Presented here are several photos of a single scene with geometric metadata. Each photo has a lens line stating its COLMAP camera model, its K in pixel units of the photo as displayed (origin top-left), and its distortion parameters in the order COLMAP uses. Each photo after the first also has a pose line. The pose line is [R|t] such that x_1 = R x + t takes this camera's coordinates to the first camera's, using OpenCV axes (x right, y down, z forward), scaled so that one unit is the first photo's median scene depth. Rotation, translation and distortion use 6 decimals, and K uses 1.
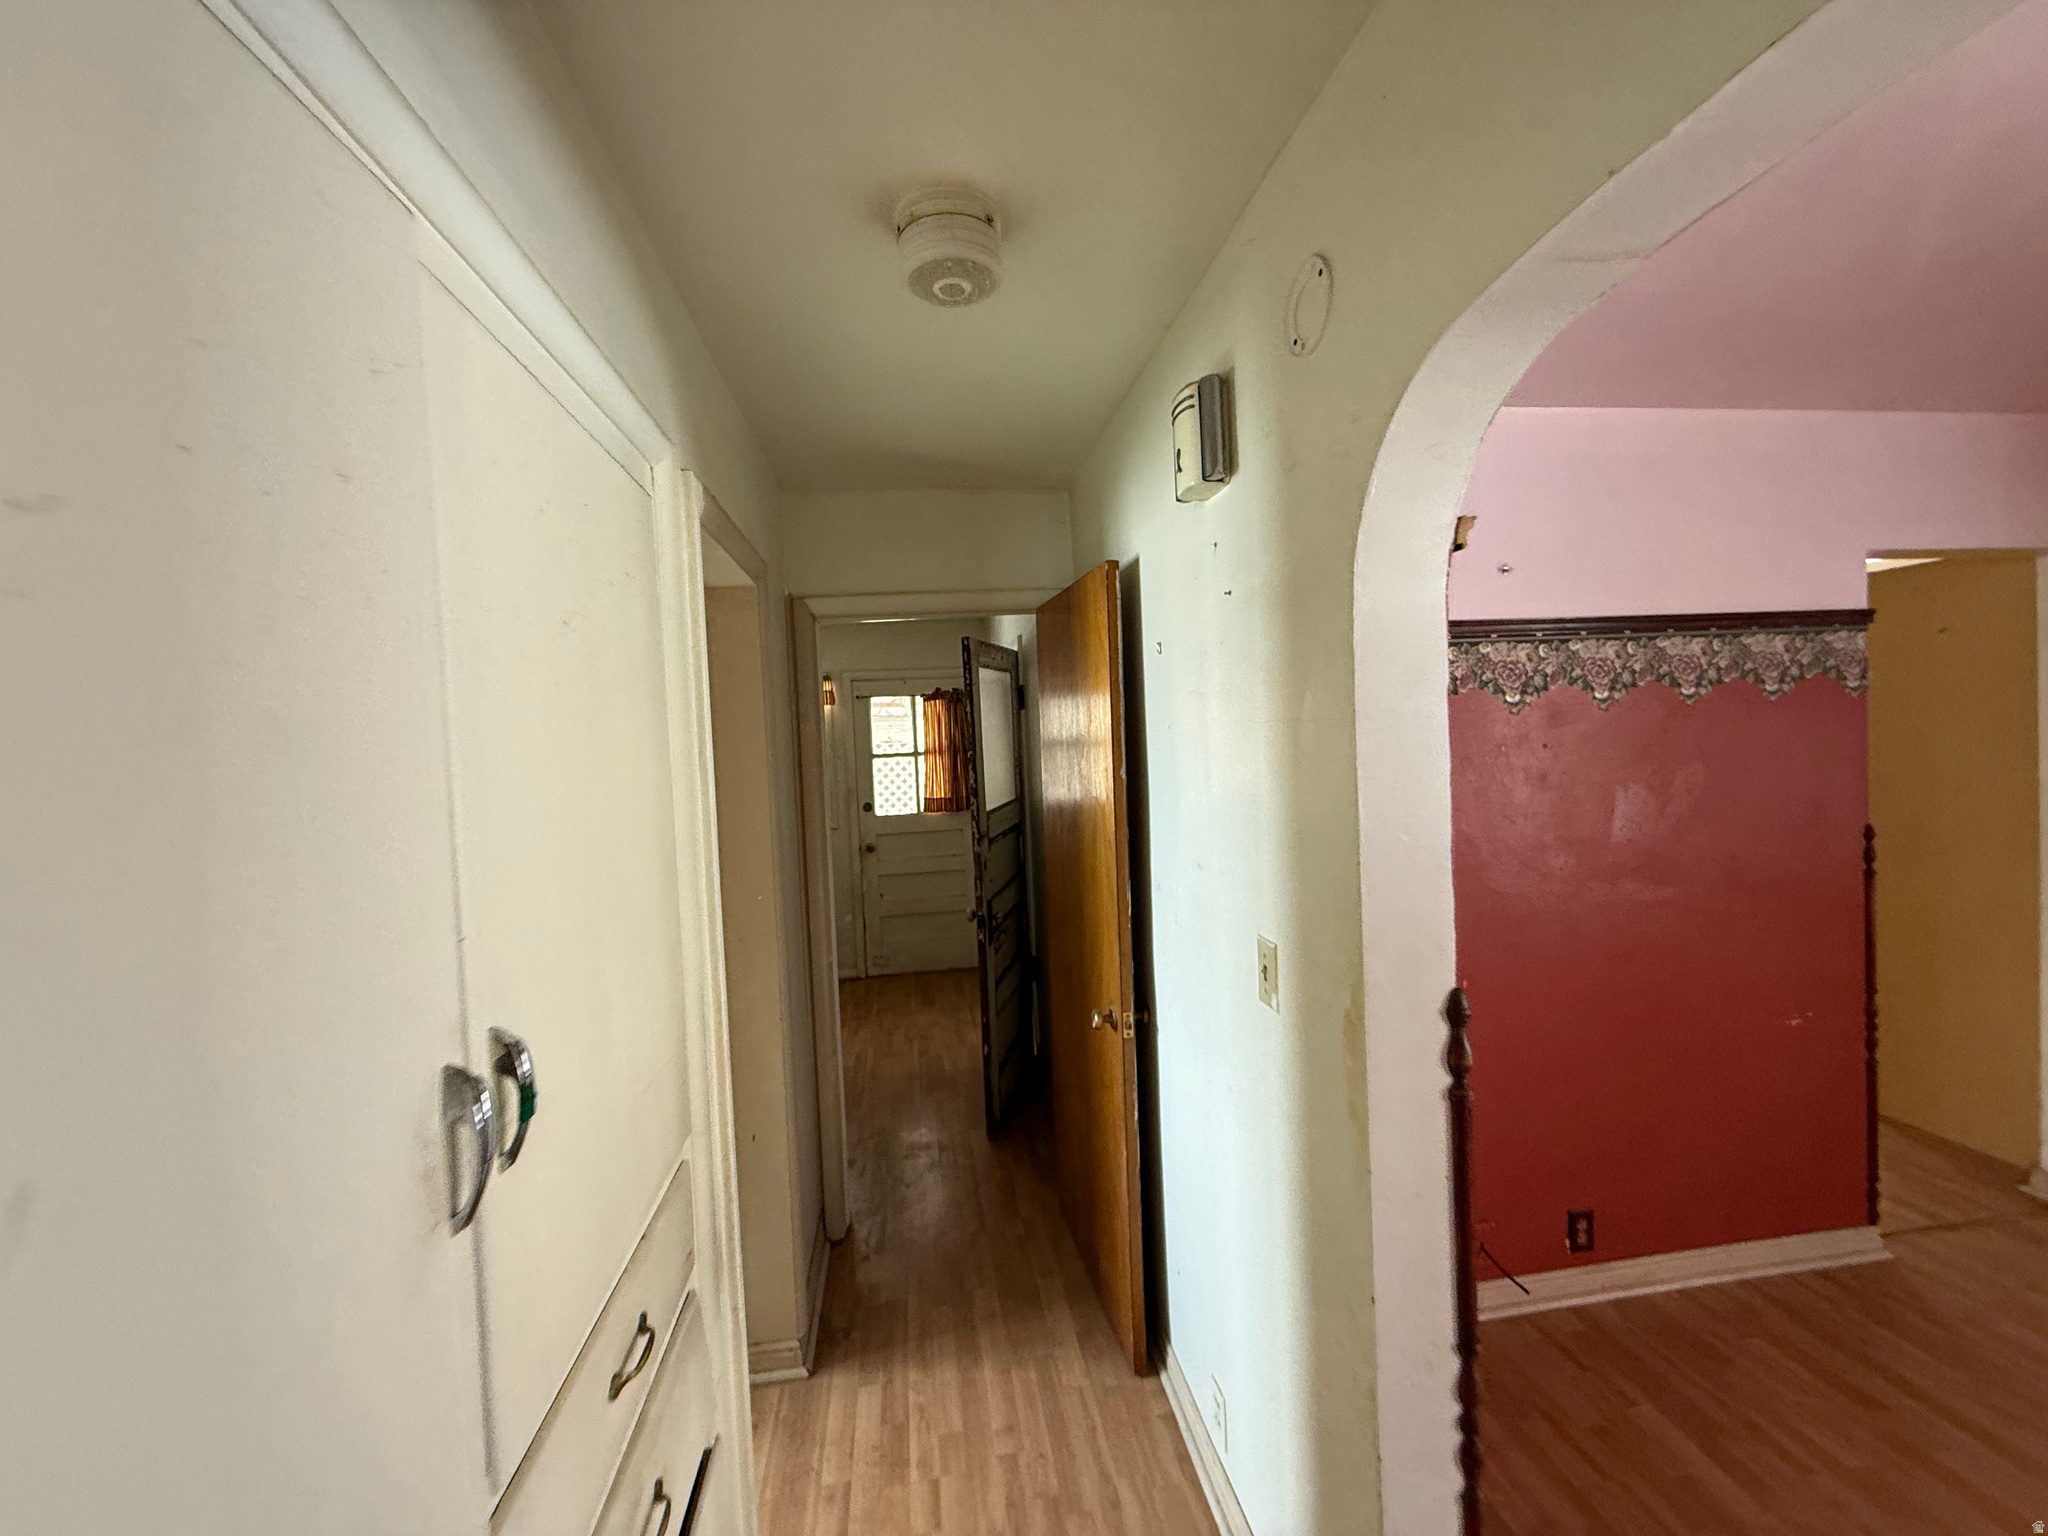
lens RADIAL K [[813.0, 0, 1011.1], [0, 813.0, 762.9], [0, 0, 1]] dist [-0.003612, 0.000222]
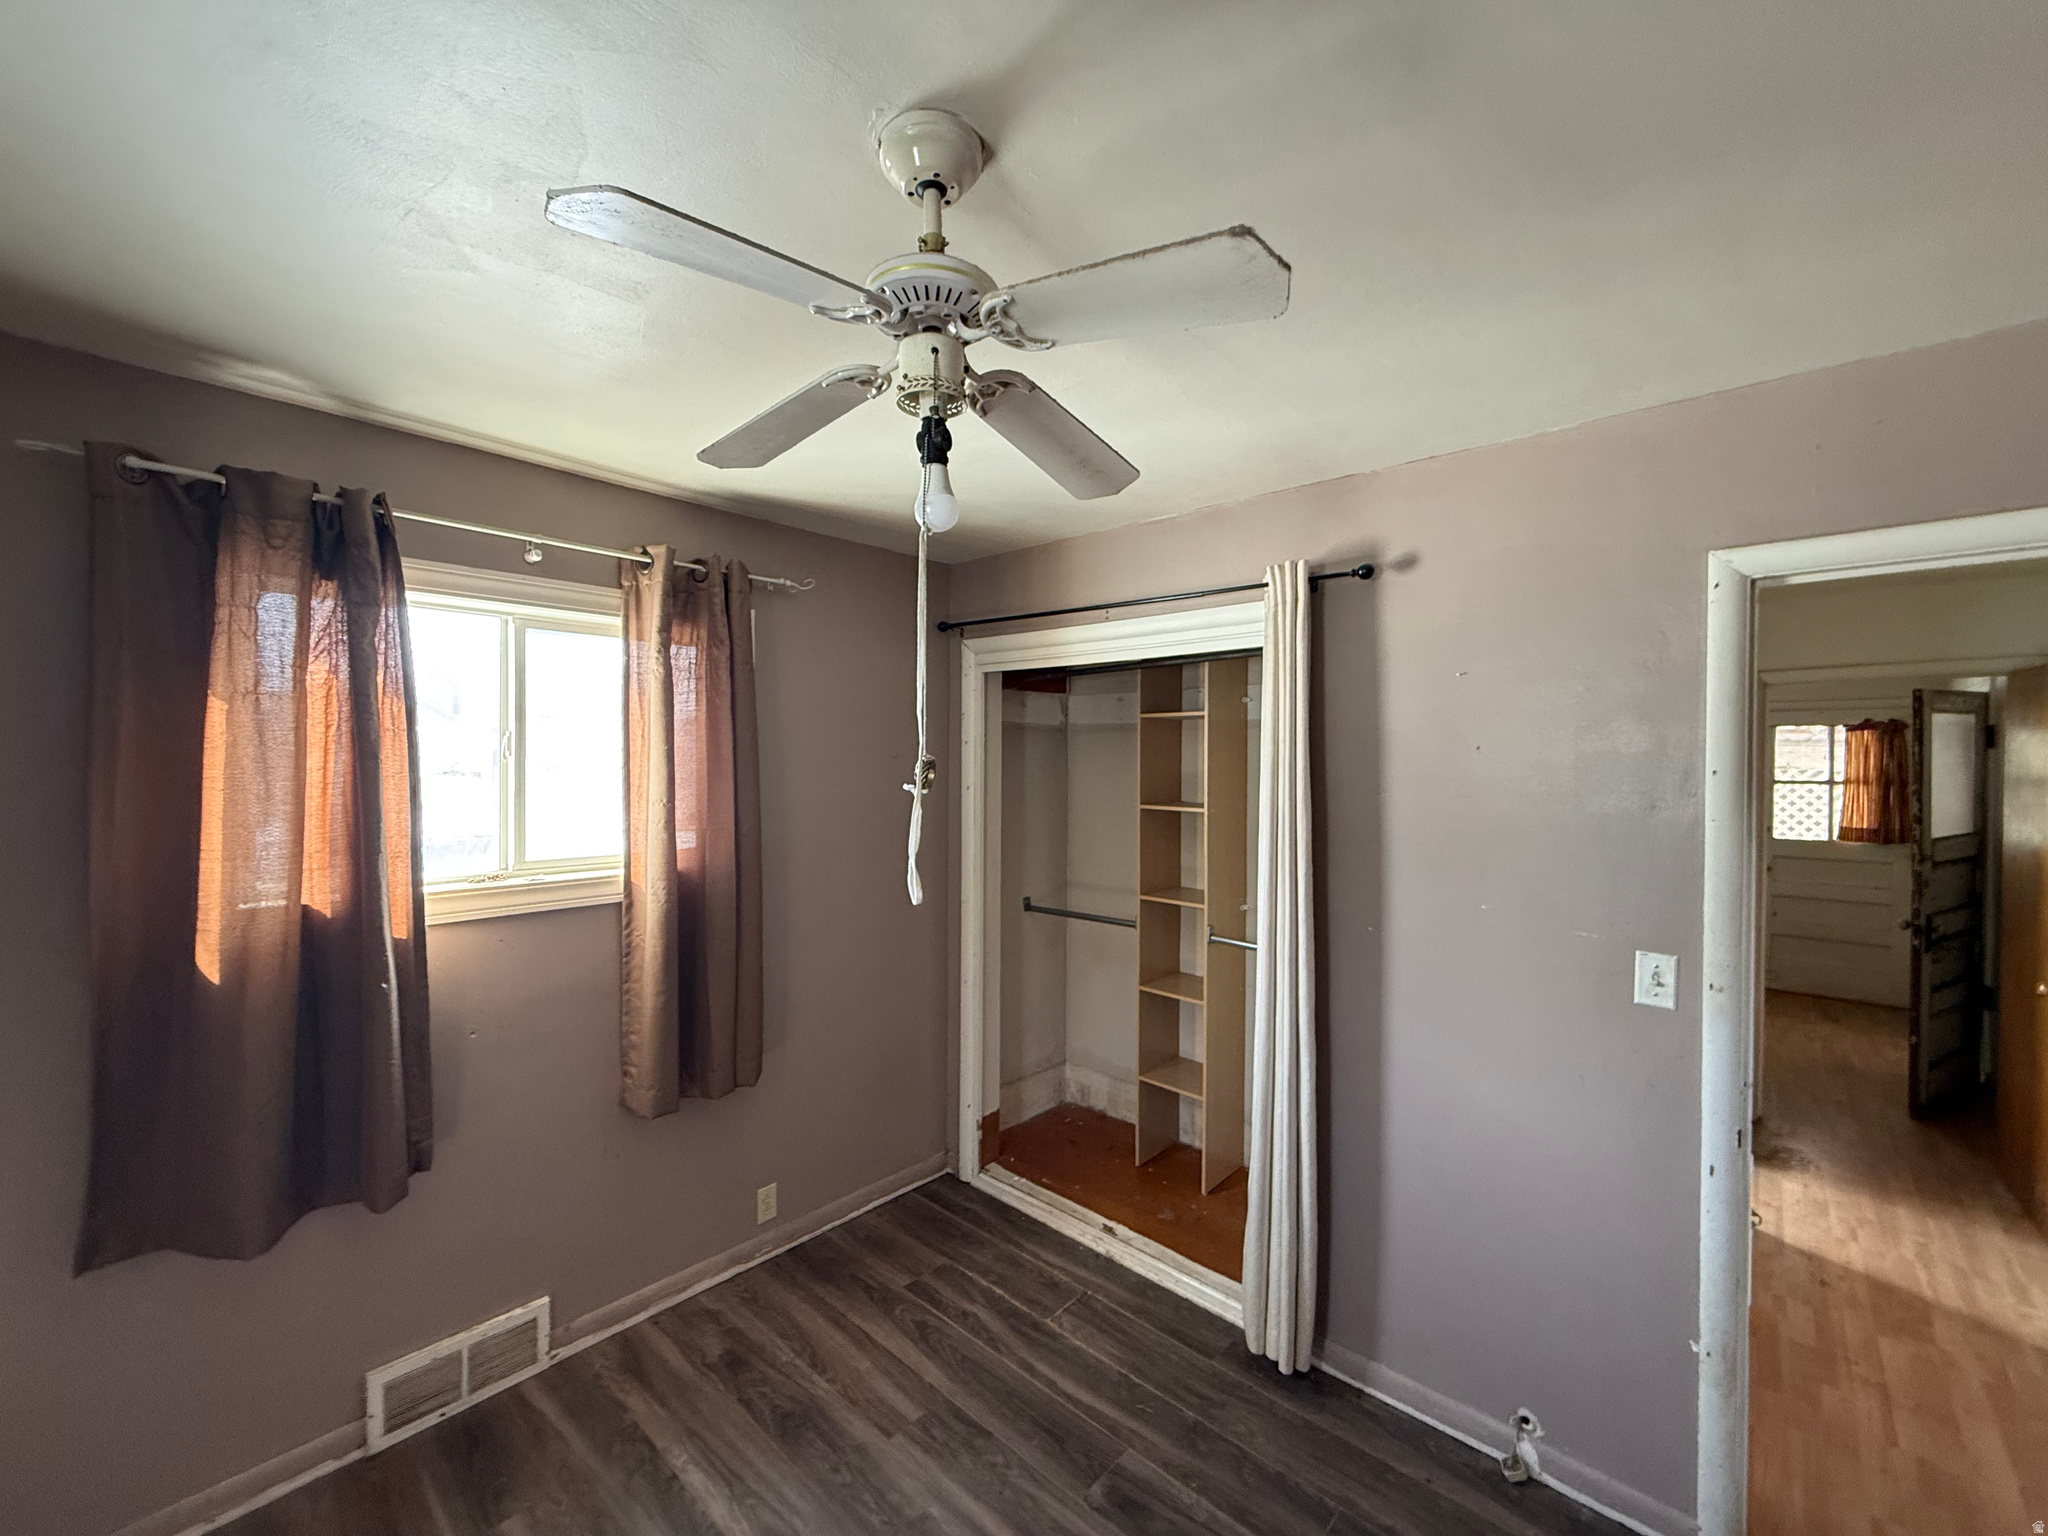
lens RADIAL K [[813.0, 0, 1019.1], [0, 813.0, 766.5], [0, 0, 1]] dist [-0.003612, 0.000222]
pose [[0.639335, 0.056293, -0.766865, 0.016534], [-0.059237, 0.997958, 0.023872, 0.008444], [0.766643, 0.030165, 0.641365, -0.728922]]
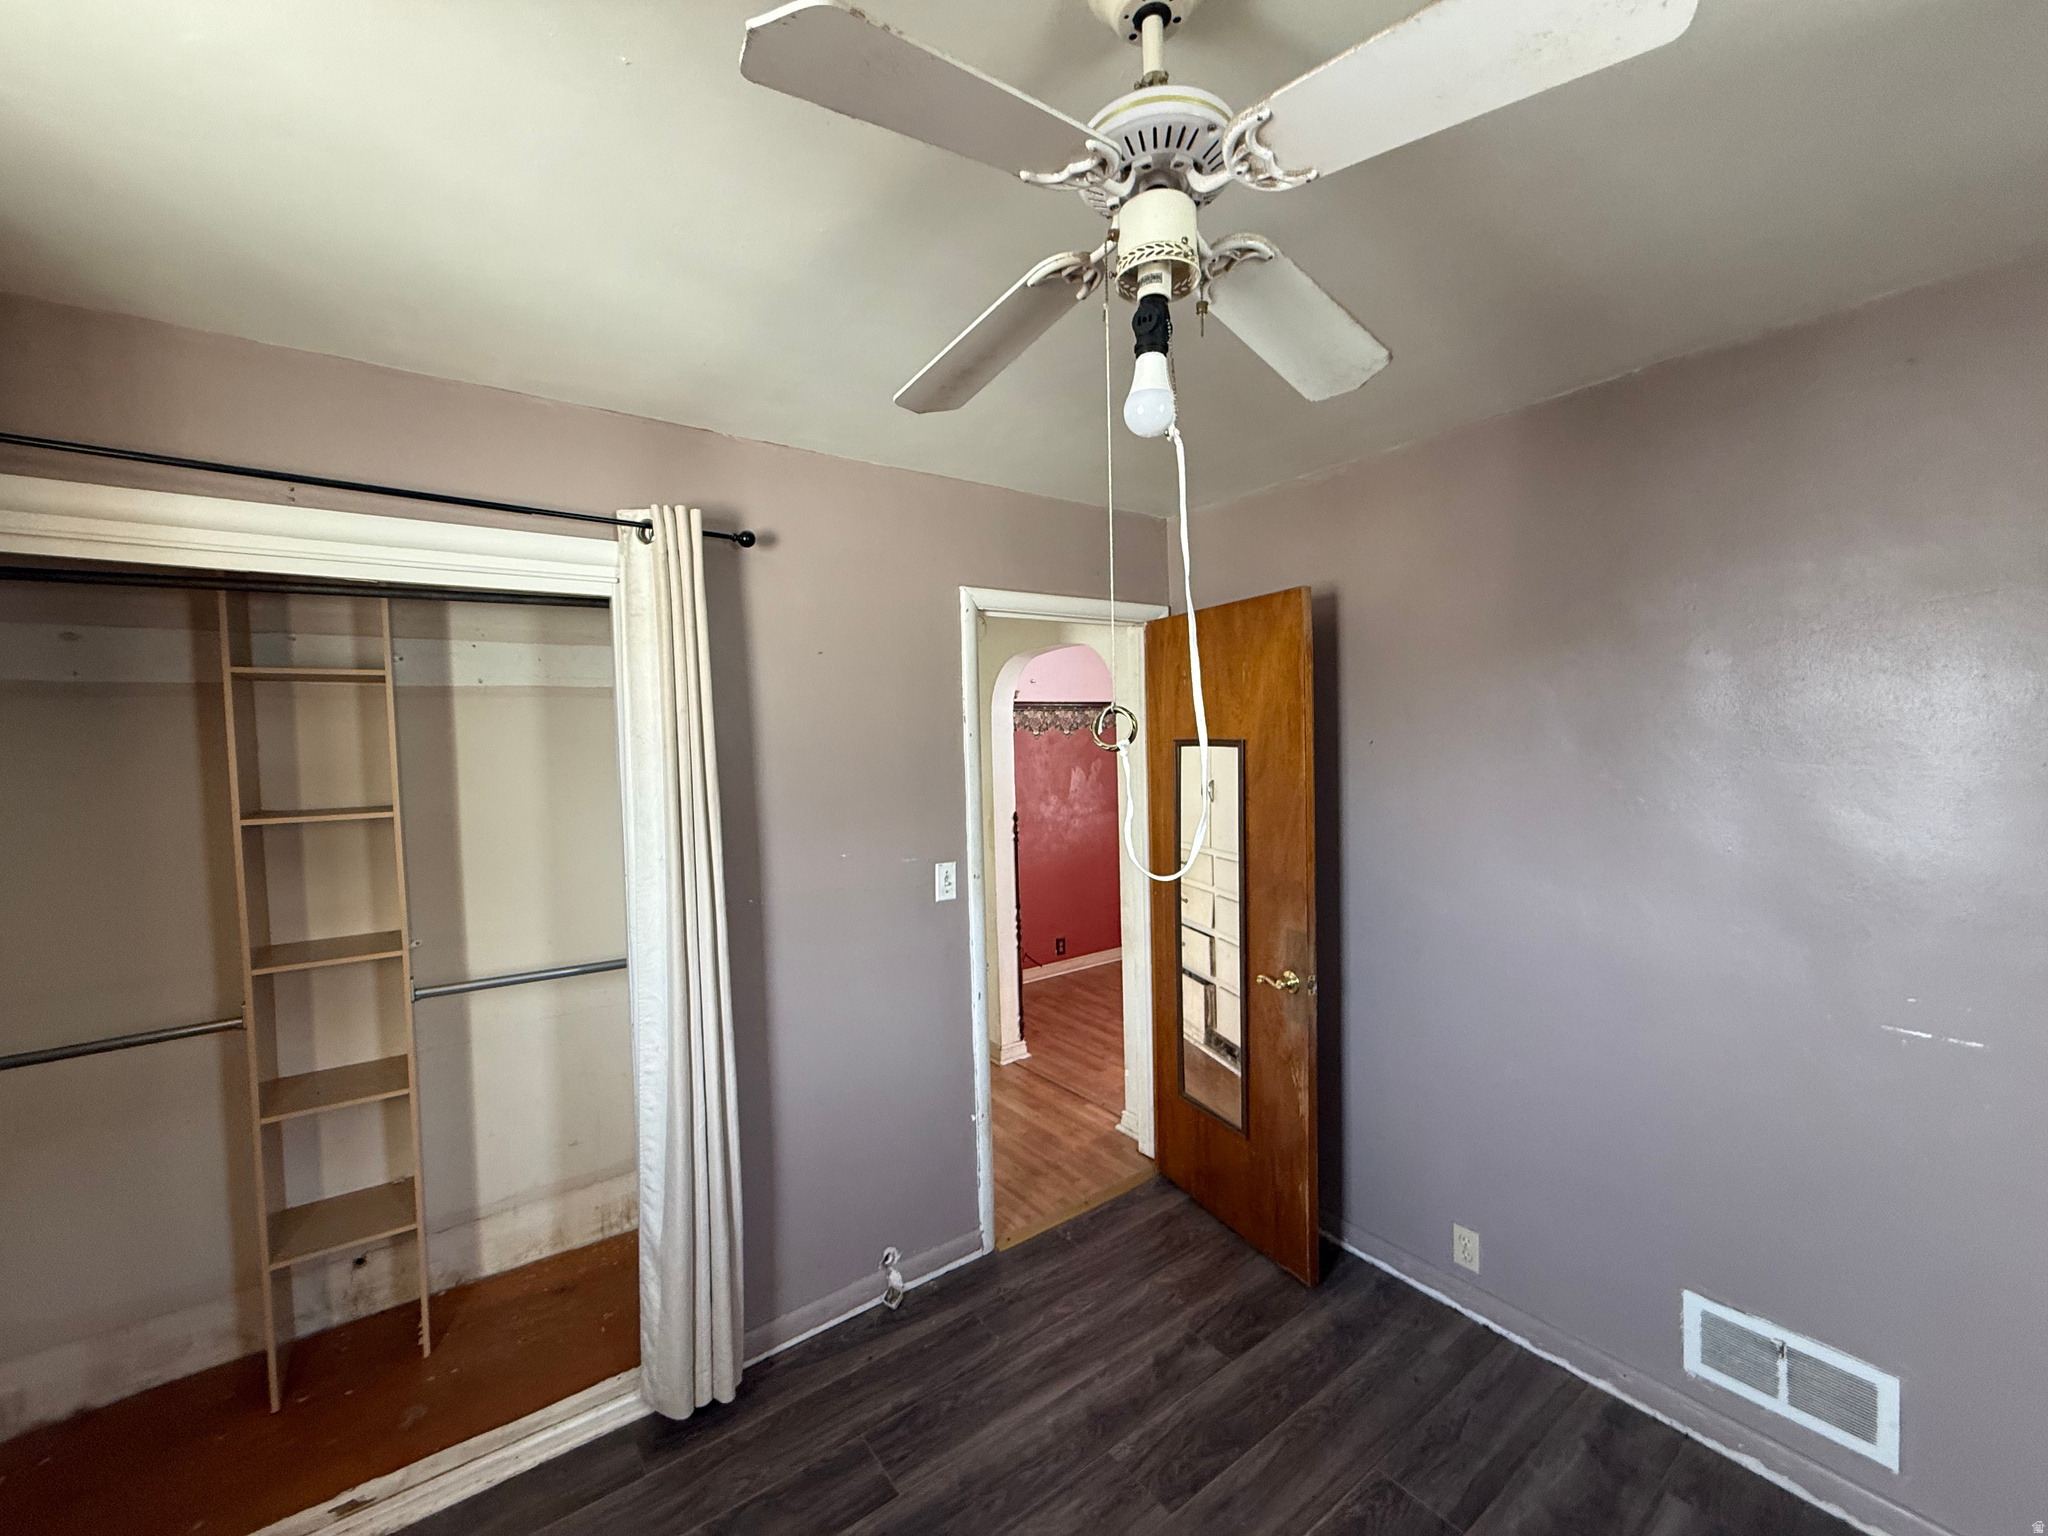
lens RADIAL K [[813.0, 0, 1014.7], [0, 813.0, 769.0], [0, 0, 1]] dist [-0.003612, 0.000222]
pose [[0.879471, 0.003160, 0.475942, -0.411206], [0.002572, 0.999932, -0.011393, 0.039325], [-0.475945, 0.011244, 0.879403, -0.761707]]
